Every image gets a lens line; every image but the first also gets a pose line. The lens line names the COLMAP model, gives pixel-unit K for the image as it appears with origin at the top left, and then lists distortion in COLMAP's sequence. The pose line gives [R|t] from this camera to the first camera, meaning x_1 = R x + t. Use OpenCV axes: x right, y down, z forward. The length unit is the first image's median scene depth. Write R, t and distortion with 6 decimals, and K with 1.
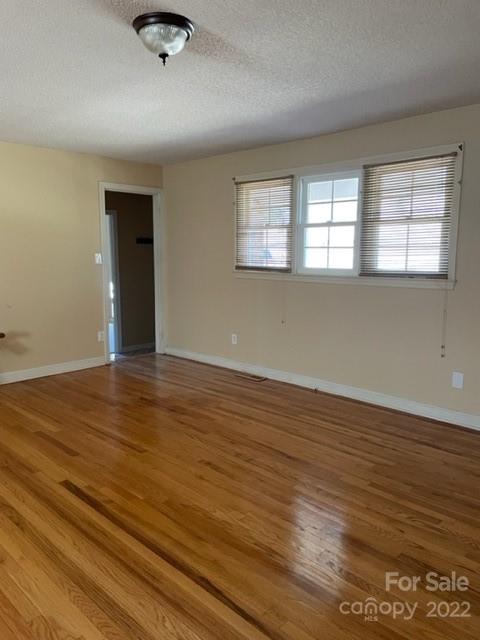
lens RADIAL K [[486.6, 0, 240.0], [0, 486.6, 320.0], [0, 0, 1]] dist [0.089248, -0.114773]
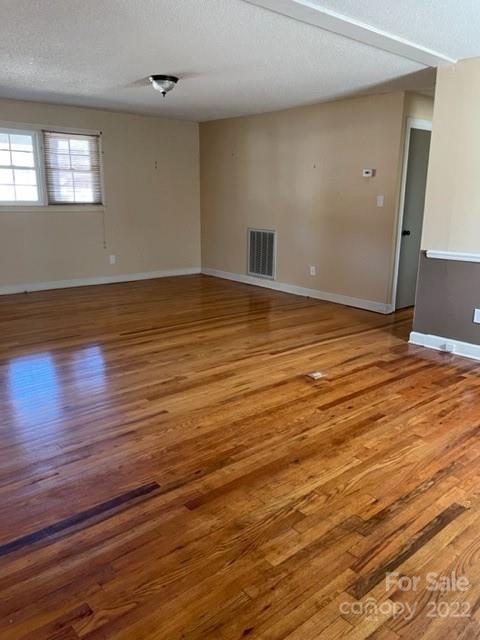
lens RADIAL K [[483.5, 0, 240.0], [0, 483.5, 320.0], [0, 0, 1]] dist [0.077985, -0.102293]
pose [[0.078587, -0.248851, 0.965348, -1.283170], [0.129213, 0.962717, 0.237654, -0.032807], [-0.988498, 0.106059, 0.107812, 0.301869]]
